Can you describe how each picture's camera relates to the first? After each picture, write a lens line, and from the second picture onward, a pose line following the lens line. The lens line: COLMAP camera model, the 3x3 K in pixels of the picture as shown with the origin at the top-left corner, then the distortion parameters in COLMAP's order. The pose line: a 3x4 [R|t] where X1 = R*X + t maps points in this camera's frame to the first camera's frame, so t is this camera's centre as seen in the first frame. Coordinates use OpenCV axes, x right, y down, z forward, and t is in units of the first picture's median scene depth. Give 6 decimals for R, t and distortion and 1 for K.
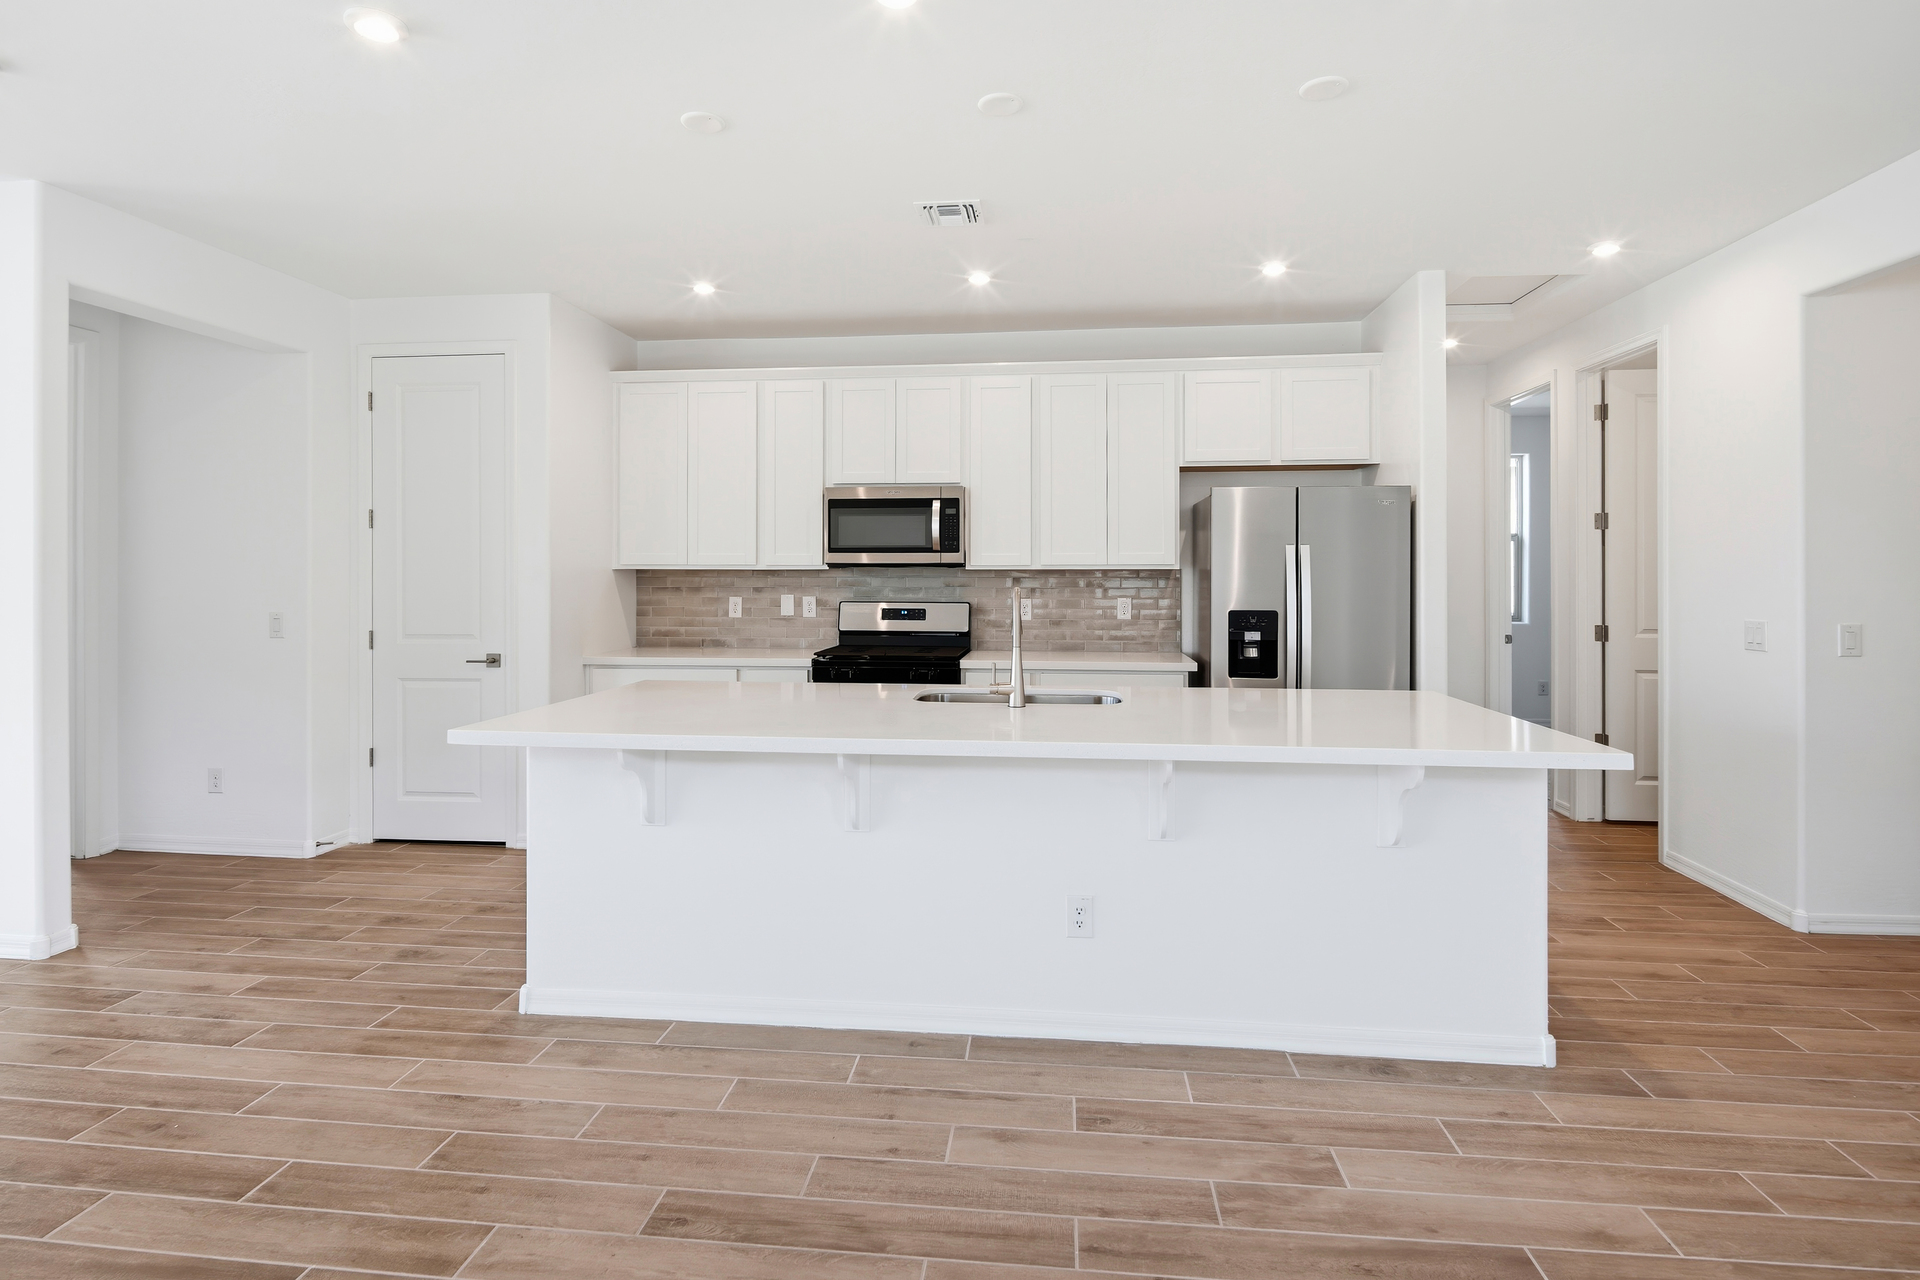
lens RADIAL K [[975.2, 0, 967.5], [0, 975.2, 558.8], [0, 0, 1]] dist [-0.001534, 0.001164]
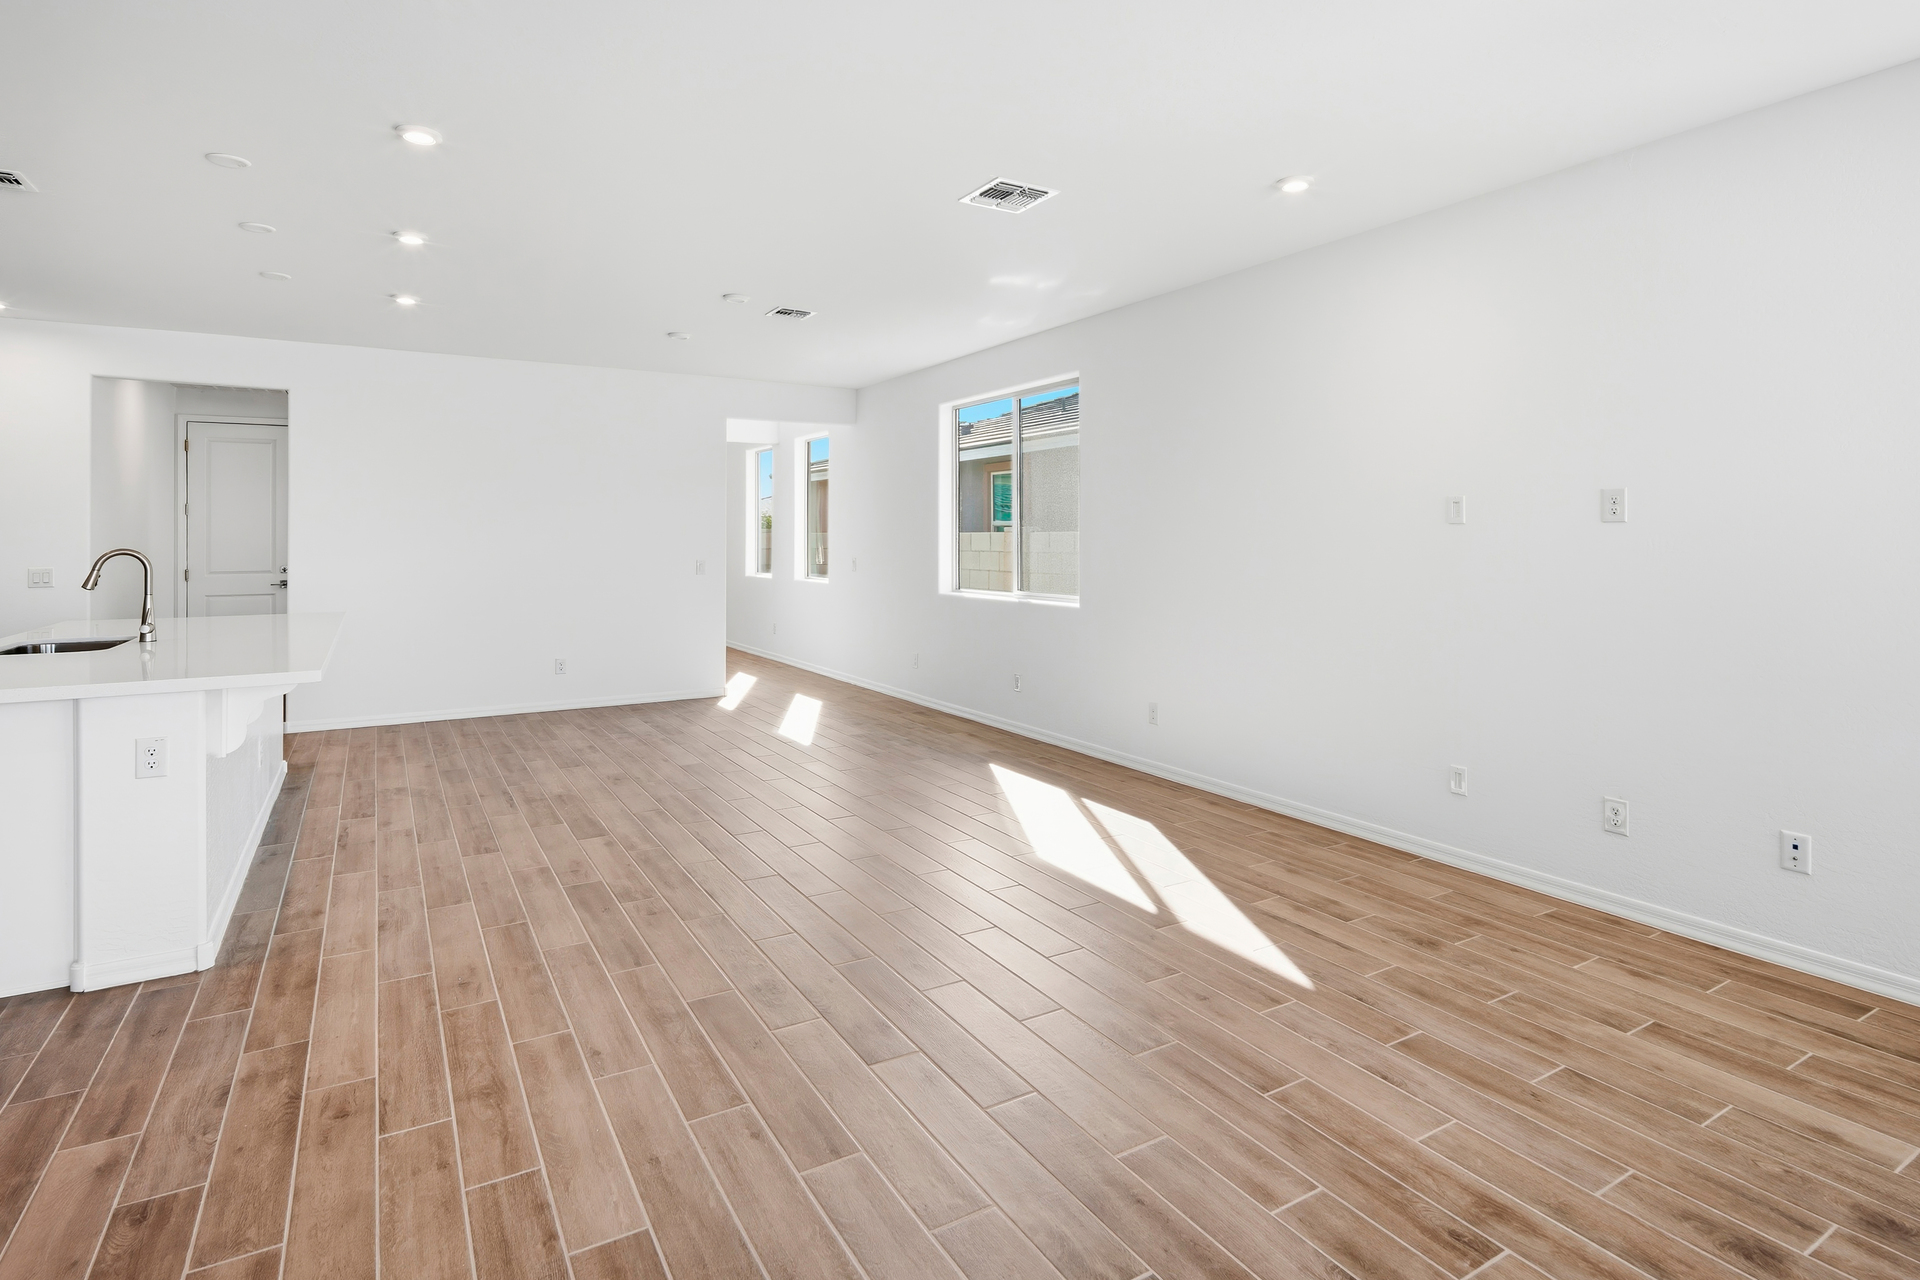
lens RADIAL K [[975.2, 0, 961.0], [0, 975.2, 524.6], [0, 0, 1]] dist [-0.001534, 0.001164]
pose [[-0.605954, 0.011972, 0.795409, -1.033108], [-0.009989, 0.999693, -0.022657, 0.010294], [-0.795437, -0.021674, -0.605649, 0.590554]]
